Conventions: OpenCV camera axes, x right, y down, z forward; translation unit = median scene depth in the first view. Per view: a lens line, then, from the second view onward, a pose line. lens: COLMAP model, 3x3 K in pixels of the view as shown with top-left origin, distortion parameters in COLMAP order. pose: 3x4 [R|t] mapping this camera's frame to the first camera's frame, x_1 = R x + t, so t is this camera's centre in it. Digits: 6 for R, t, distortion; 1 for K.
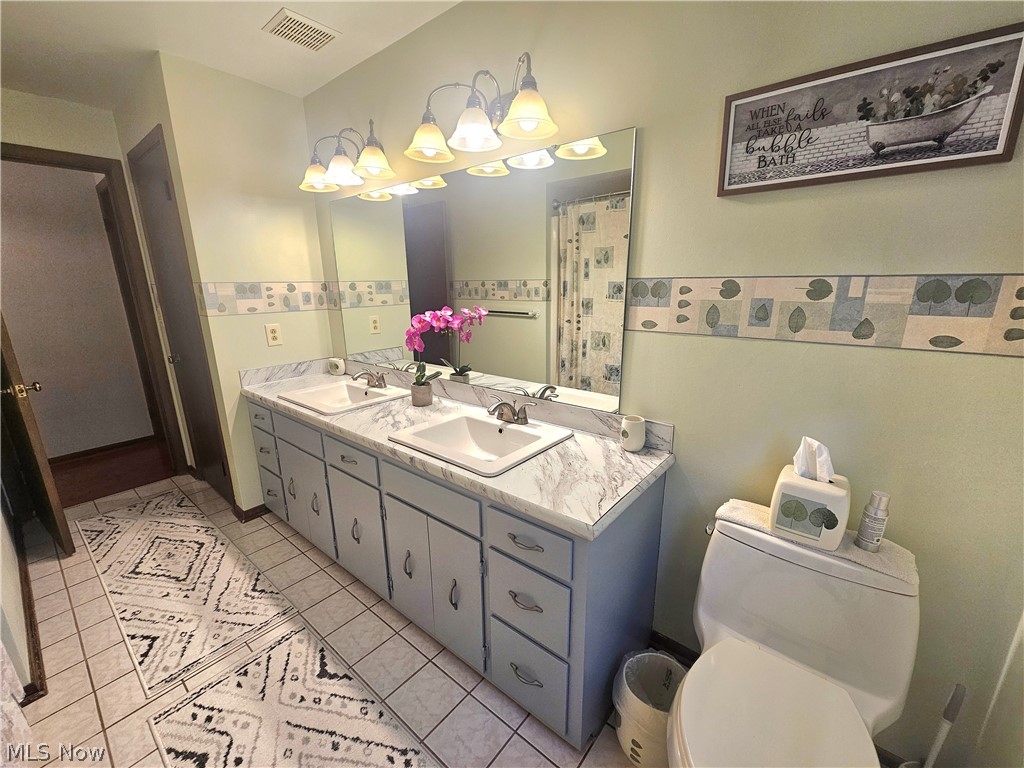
lens RADIAL K [[421.1, 0, 520.8], [0, 421.1, 404.6], [0, 0, 1]] dist [-0.002812, -0.000167]
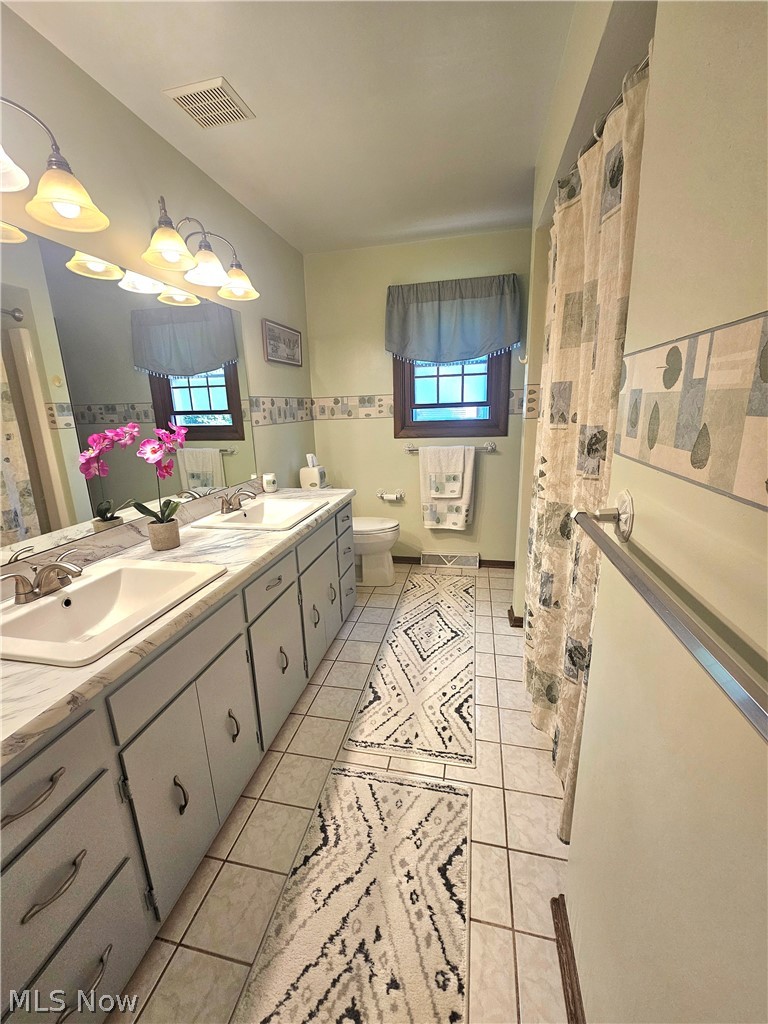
lens RADIAL K [[421.1, 0, 380.6], [0, 421.1, 509.8], [0, 0, 1]] dist [-0.002812, -0.000167]
pose [[-0.453584, -0.200590, 0.868347, -1.426186], [0.267211, 0.898906, 0.347227, -0.300598], [-0.850212, 0.389528, -0.354129, 1.186406]]
